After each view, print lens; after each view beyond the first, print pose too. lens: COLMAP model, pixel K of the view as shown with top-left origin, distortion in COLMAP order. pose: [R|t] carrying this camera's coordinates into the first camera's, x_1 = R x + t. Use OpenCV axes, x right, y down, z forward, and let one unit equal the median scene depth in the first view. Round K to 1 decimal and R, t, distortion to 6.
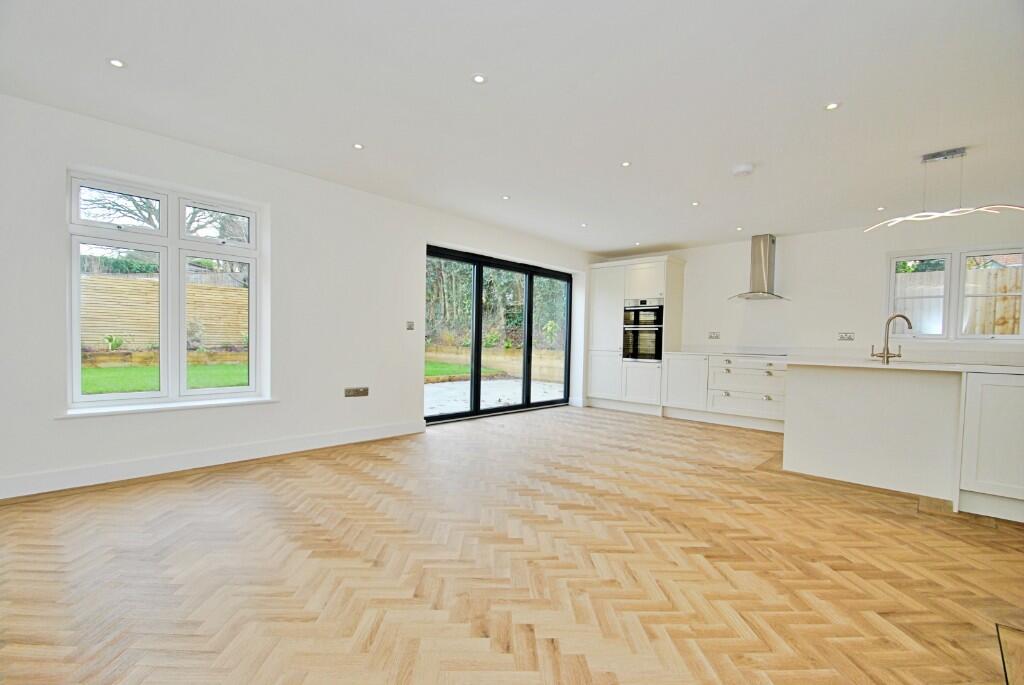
lens RADIAL K [[448.9, 0, 510.0], [0, 448.9, 354.8], [0, 0, 1]] dist [-0.012779, -0.000292]
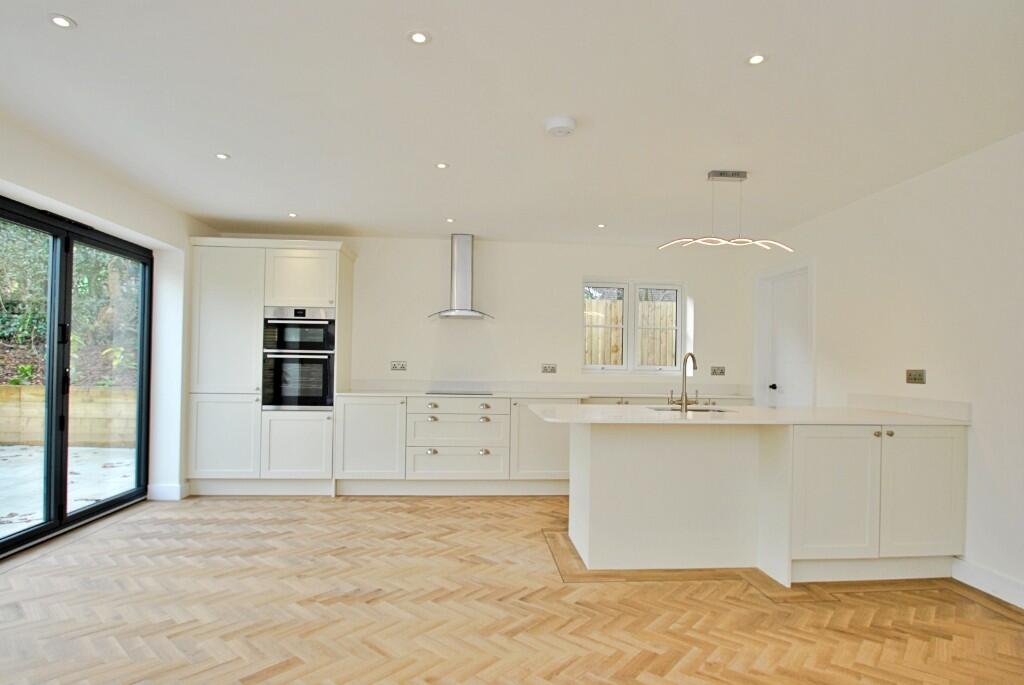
lens RADIAL K [[542.5, 0, 511.6], [0, 542.5, 353.8], [0, 0, 1]] dist [-0.020989, -0.000166]
pose [[0.666966, 0.003061, 0.745082, -0.059591], [0.022710, 0.999443, -0.024435, -0.037509], [-0.744742, 0.033218, 0.666525, 0.303326]]
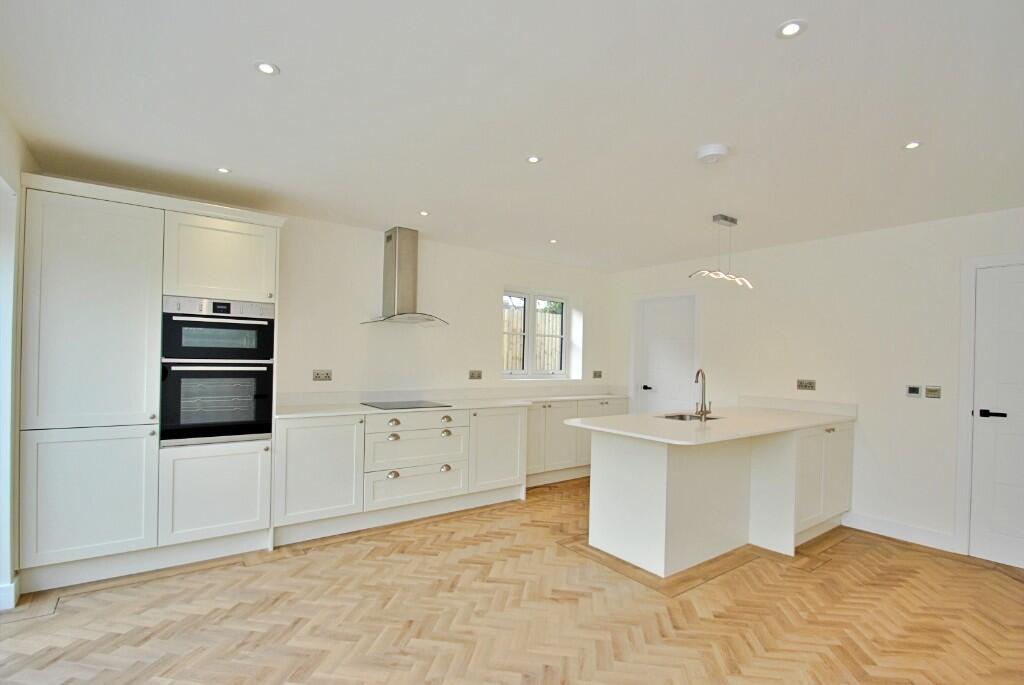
lens RADIAL K [[481.4, 0, 510.8], [0, 481.4, 357.4], [0, 0, 1]] dist [0.001006, -0.012787]
pose [[0.166129, -0.017266, 0.985953, -0.123816], [0.013553, 0.999792, 0.015225, -0.072953], [-0.986011, 0.010833, 0.166328, 0.656091]]
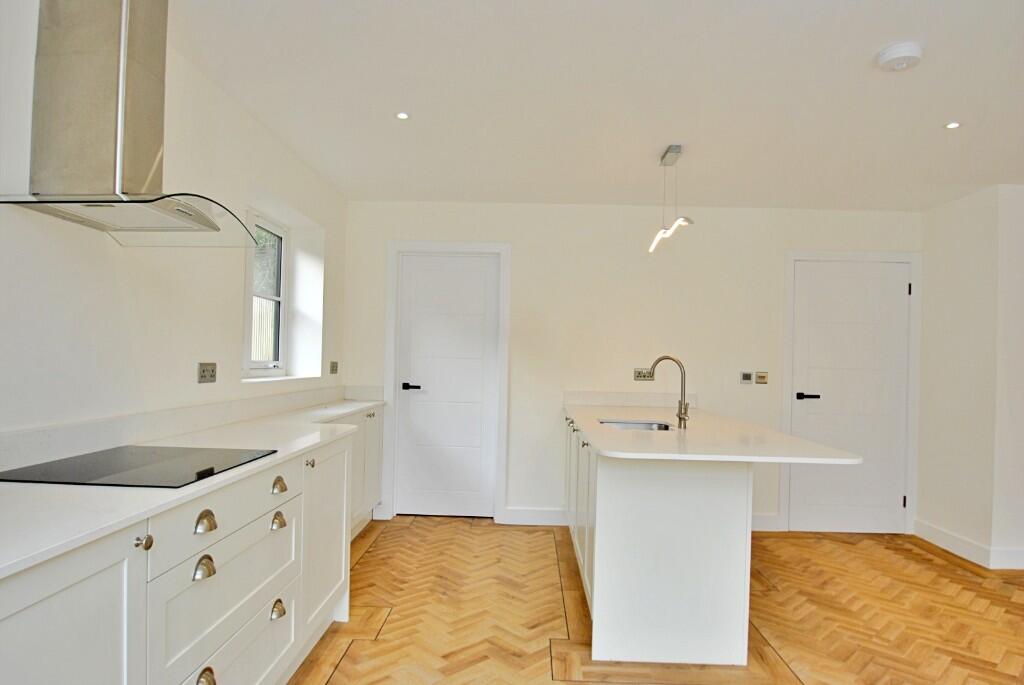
lens RADIAL K [[612.6, 0, 509.7], [0, 612.6, 356.2], [0, 0, 1]] dist [-0.003488, -0.025160]
pose [[-0.671004, -0.035839, 0.740588, 0.174704], [-0.015134, 0.999285, 0.034646, -0.063461], [-0.741300, 0.012039, -0.671066, 0.970900]]
